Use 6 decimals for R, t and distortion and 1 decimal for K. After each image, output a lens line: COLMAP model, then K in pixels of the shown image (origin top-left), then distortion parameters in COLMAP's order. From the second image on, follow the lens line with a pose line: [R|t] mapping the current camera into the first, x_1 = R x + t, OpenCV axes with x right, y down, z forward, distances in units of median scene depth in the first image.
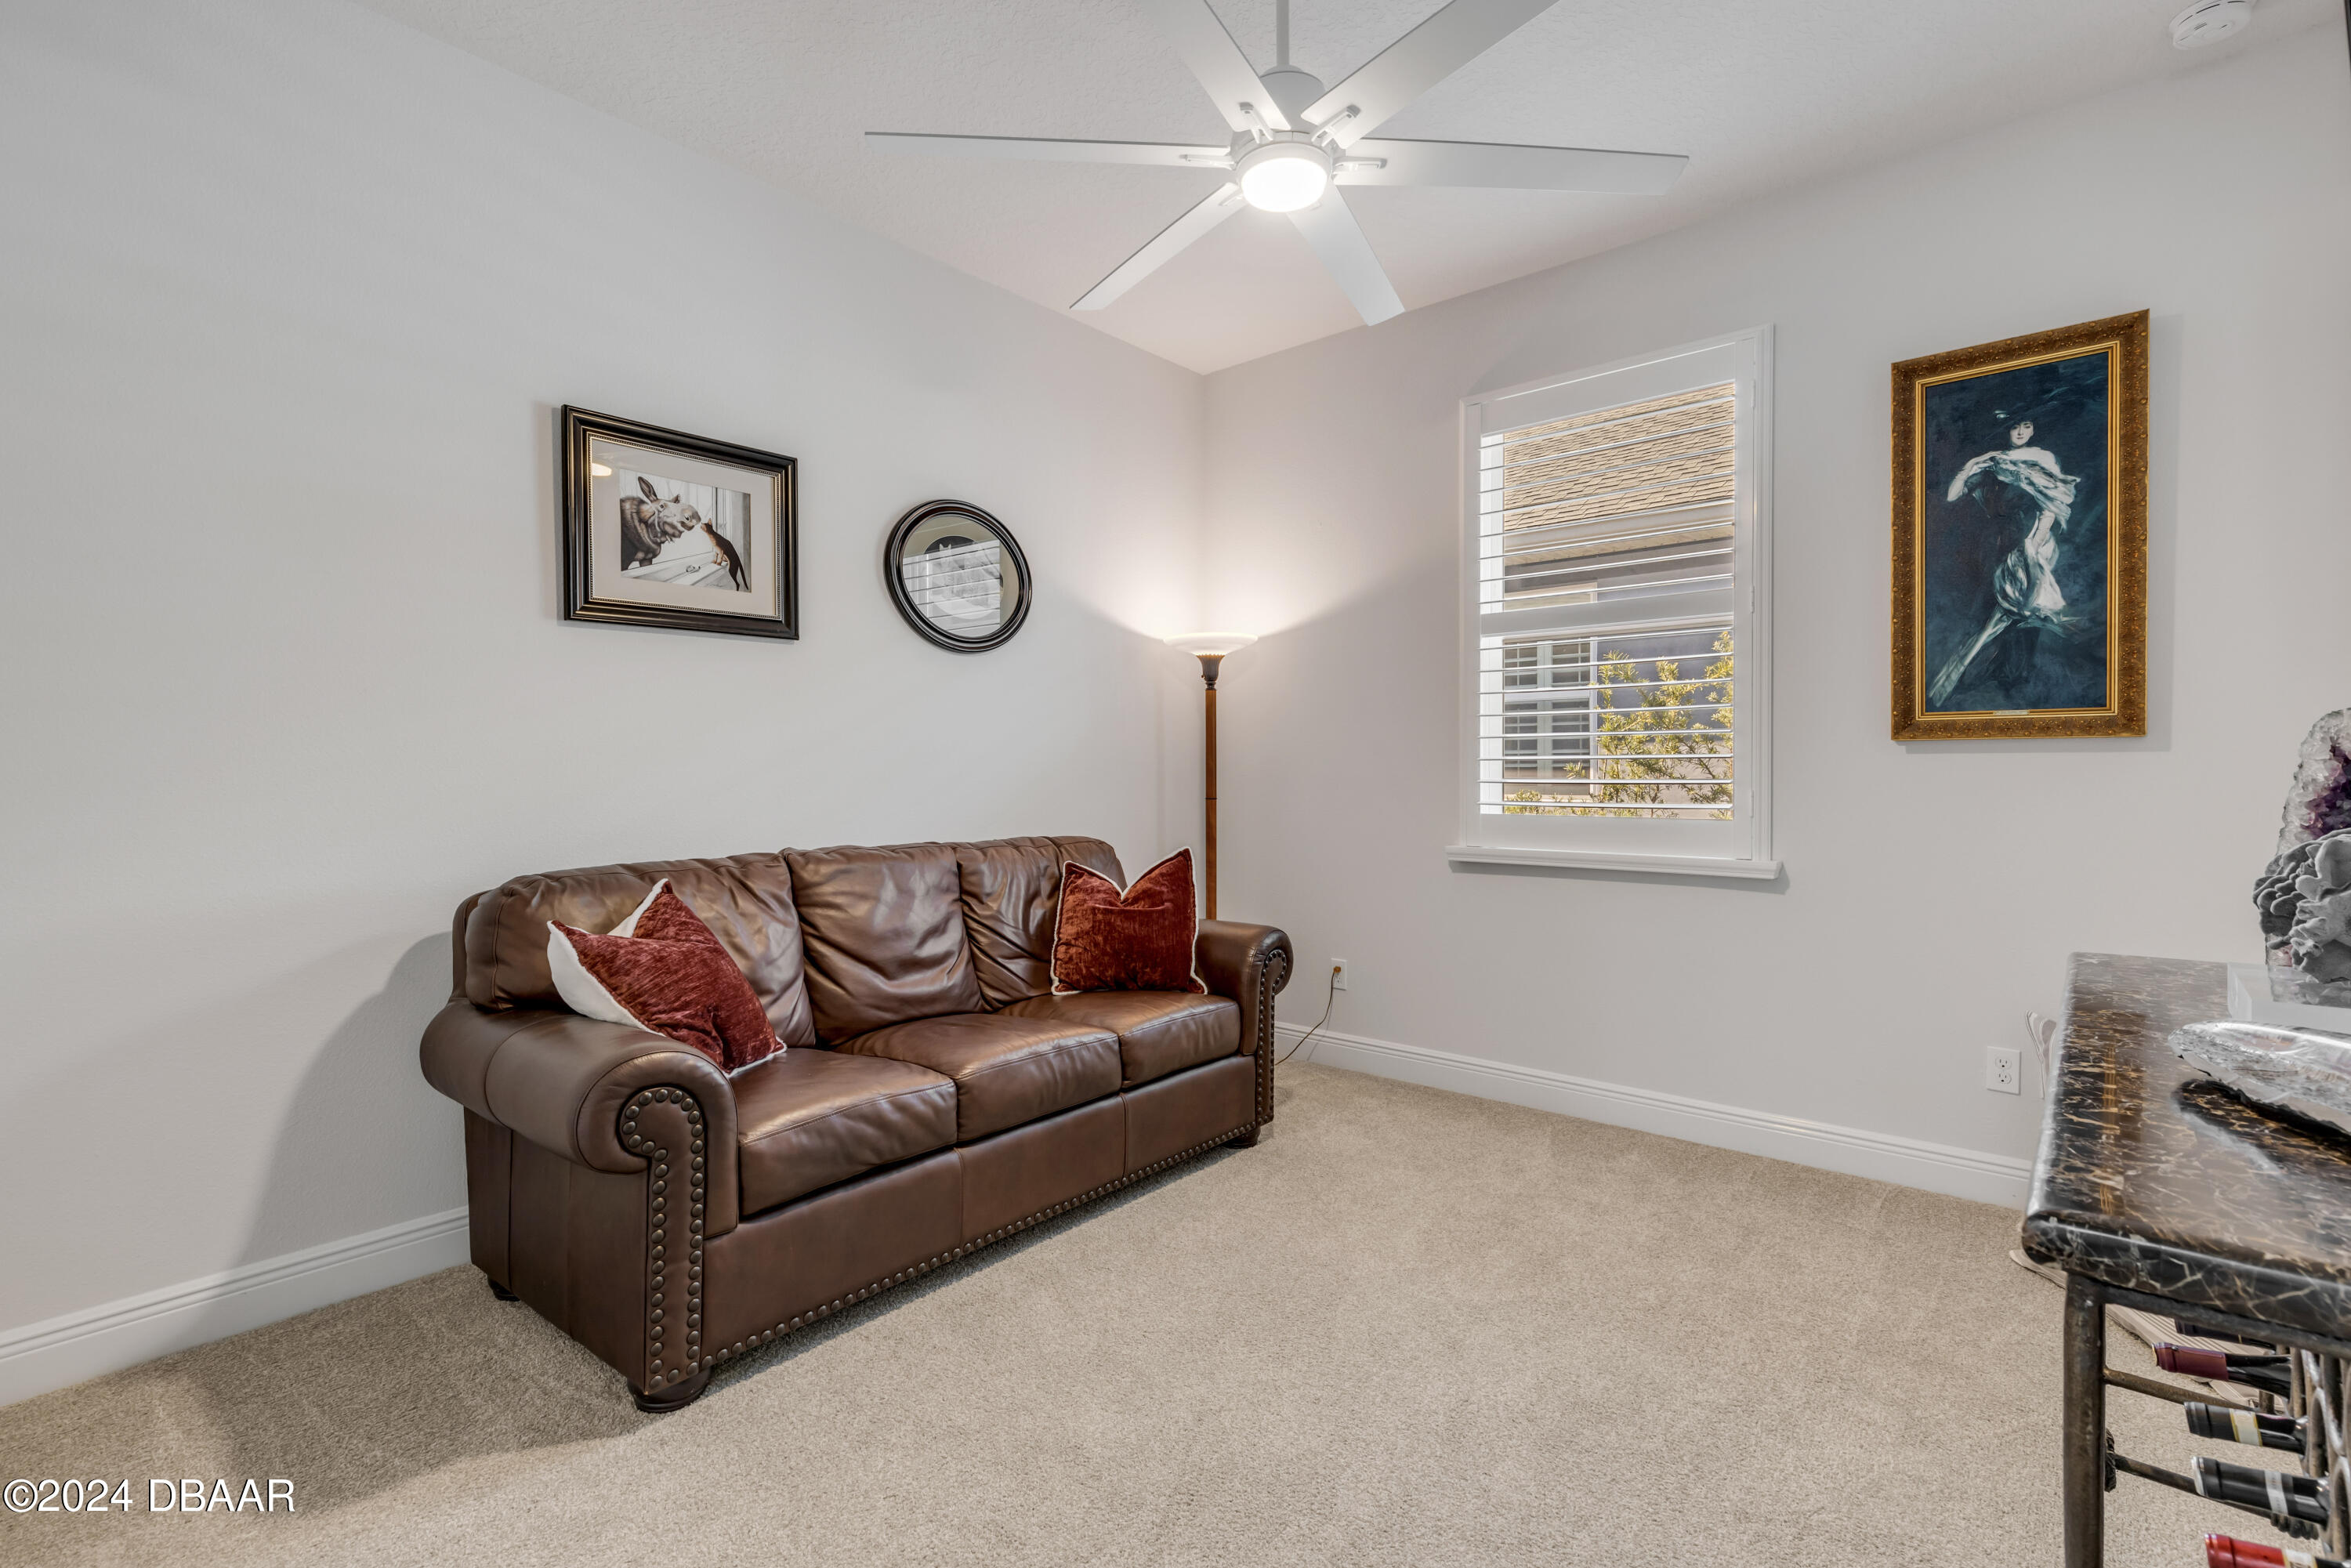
lens RADIAL K [[1105.4, 0, 1178.1], [0, 1105.4, 778.2], [0, 0, 1]] dist [-0.005352, -0.000773]
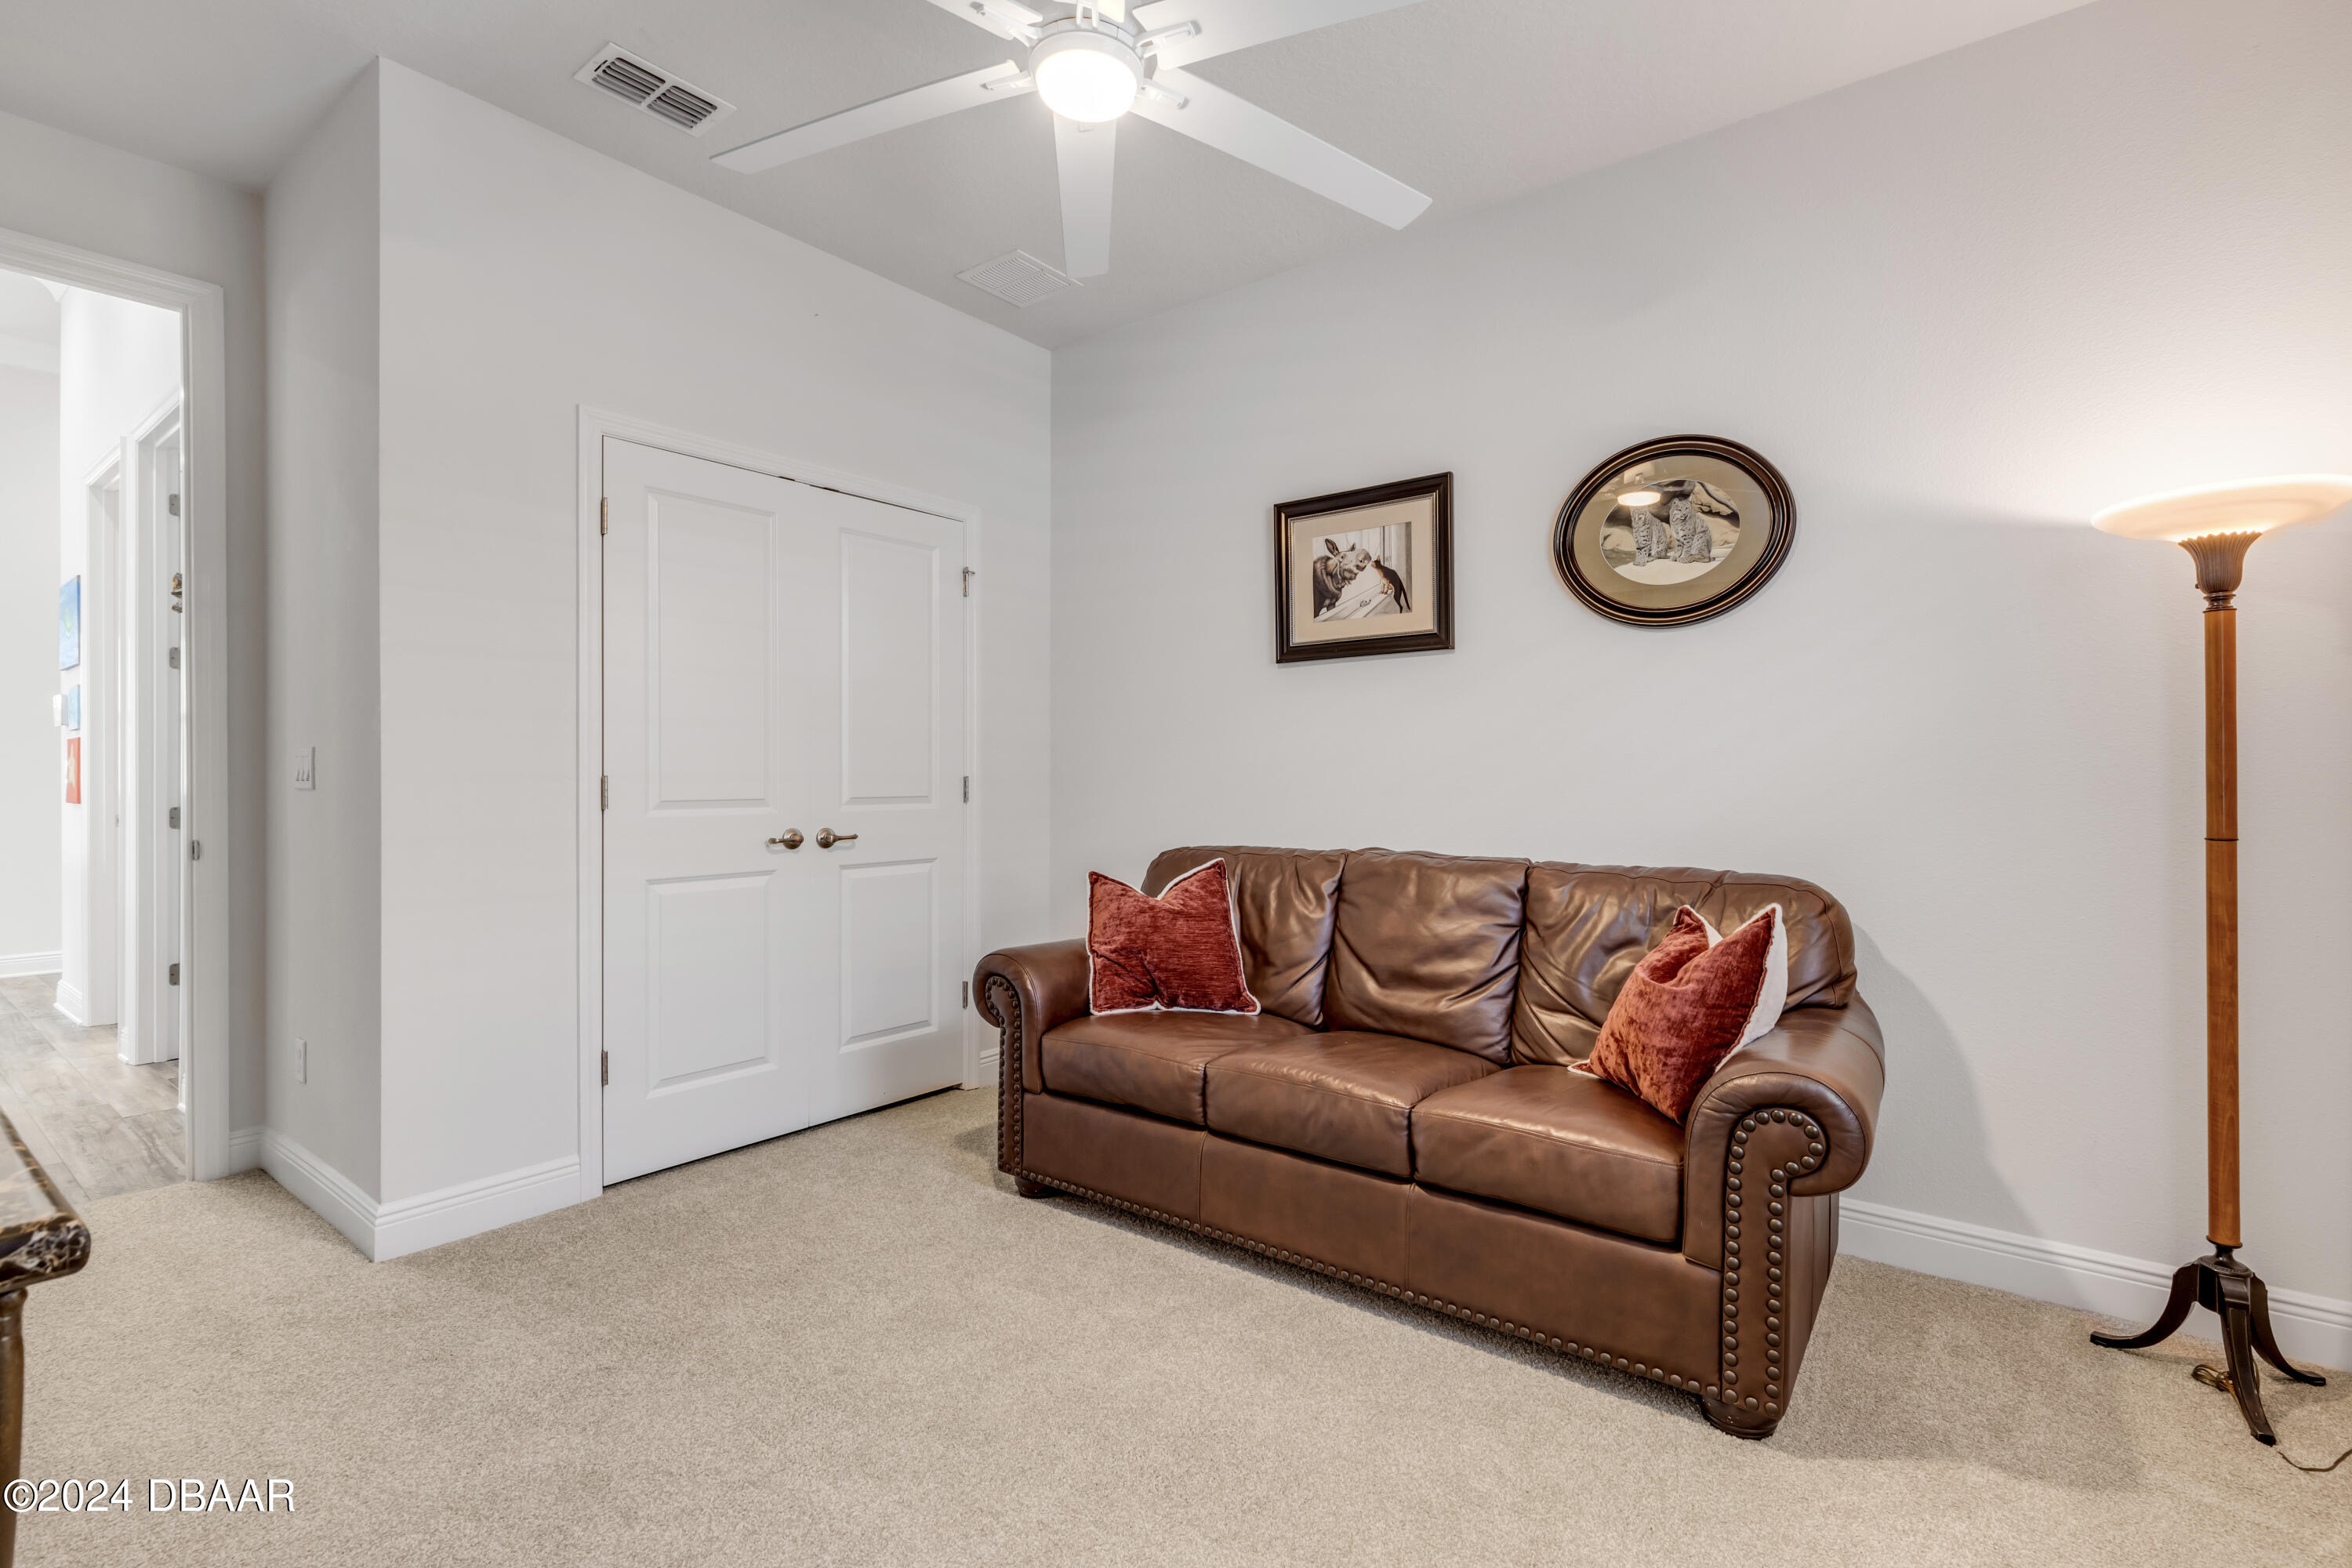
lens RADIAL K [[1018.4, 0, 1125.9], [0, 1018.4, 774.1], [0, 0, 1]] dist [-0.001098, -0.000135]
pose [[0.040192, -0.002483, -0.999189, 0.627136], [-0.011241, 0.999932, -0.002937, -0.003391], [0.999129, 0.011350, 0.040162, 0.713199]]
